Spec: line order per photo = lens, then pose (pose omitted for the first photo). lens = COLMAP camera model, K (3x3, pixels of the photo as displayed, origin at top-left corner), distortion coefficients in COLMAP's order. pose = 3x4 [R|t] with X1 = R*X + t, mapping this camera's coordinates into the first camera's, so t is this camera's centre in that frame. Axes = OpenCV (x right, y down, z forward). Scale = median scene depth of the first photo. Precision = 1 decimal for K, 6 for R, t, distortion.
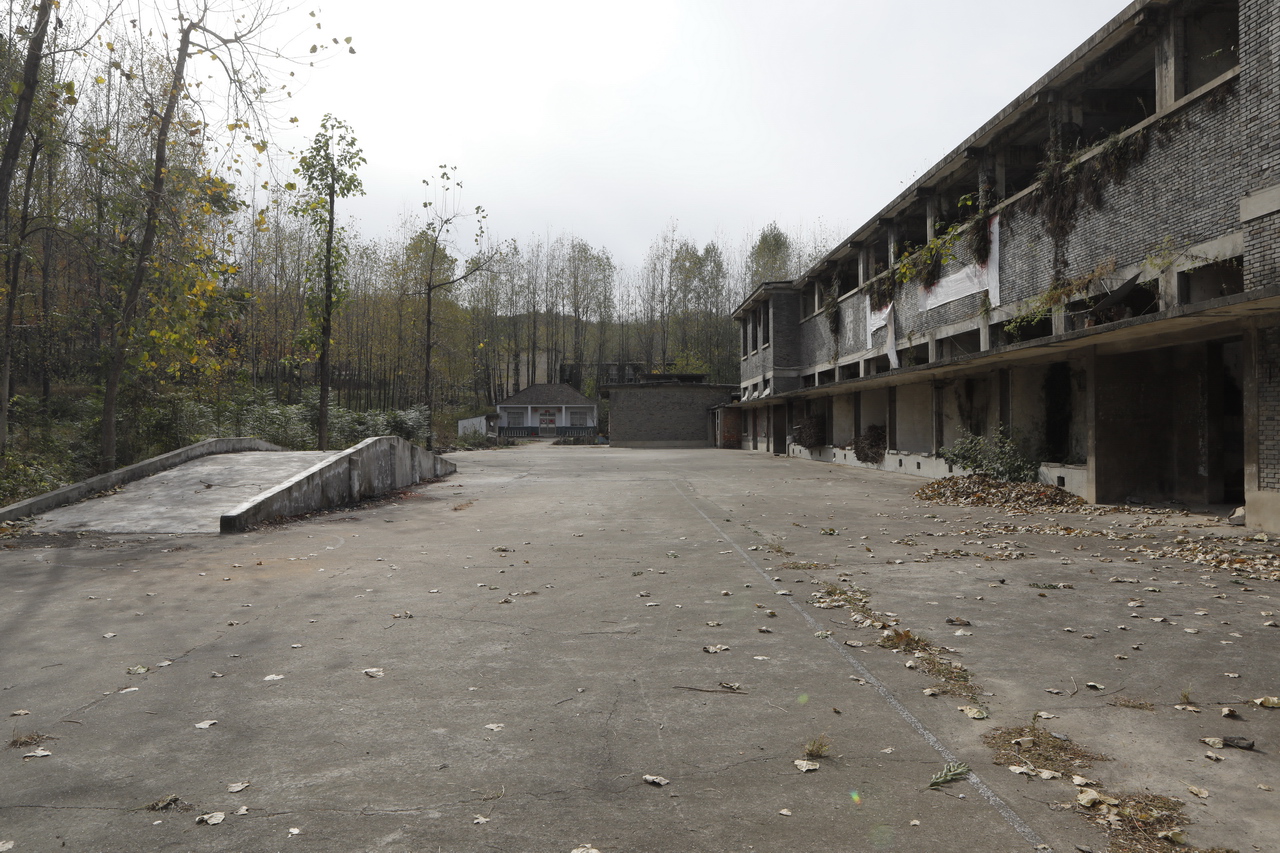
lens RADIAL K [[889.2, 0, 629.1], [0, 889.2, 424.9], [0, 0, 1]] dist [-0.098860, 0.066128]
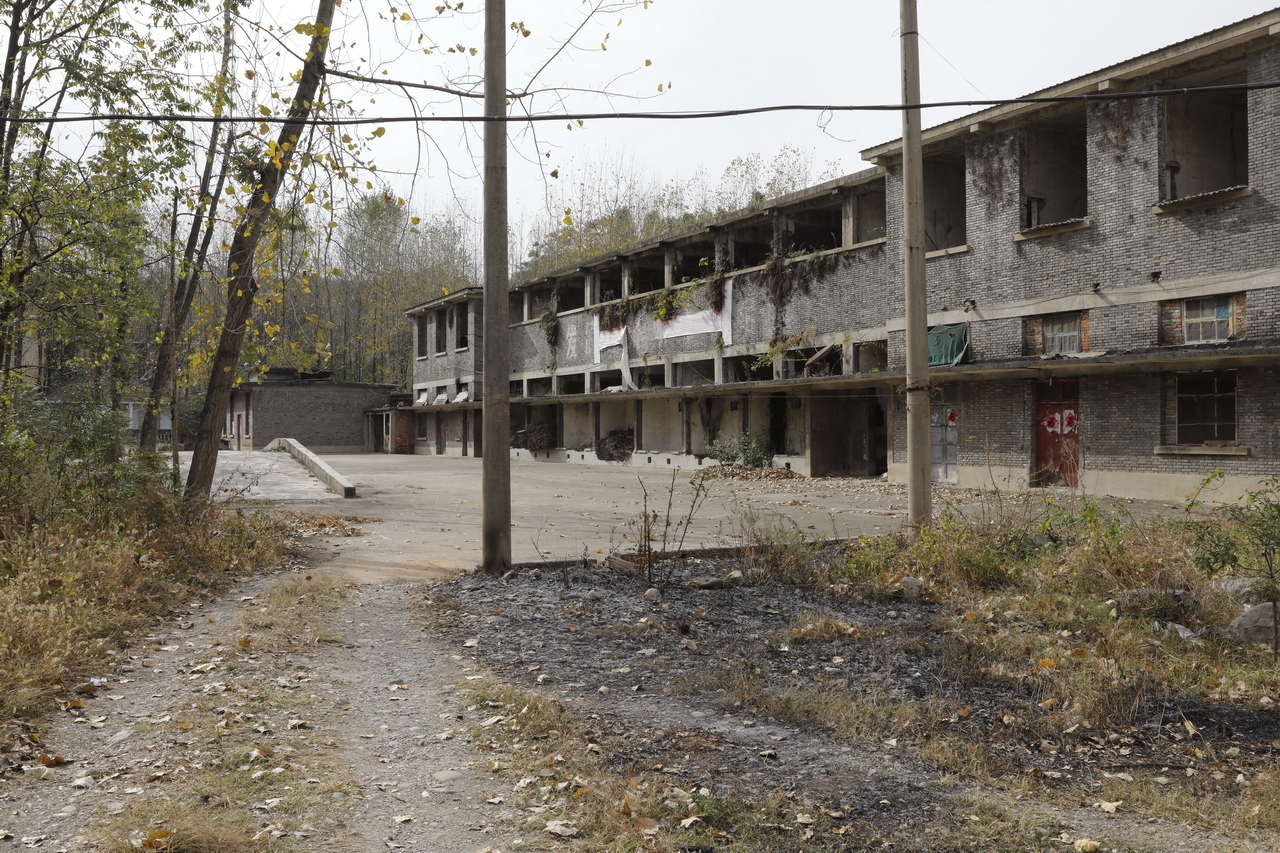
lens RADIAL K [[1267.7, 0, 640.8], [0, 1267.7, 430.6], [0, 0, 1]] dist [-0.123818, 0.000000]
pose [[0.901869, 0.004682, 0.431984, -0.562922], [-0.005577, 0.999984, 0.000806, -0.000689], [-0.431974, -0.003136, 0.901881, -0.736936]]
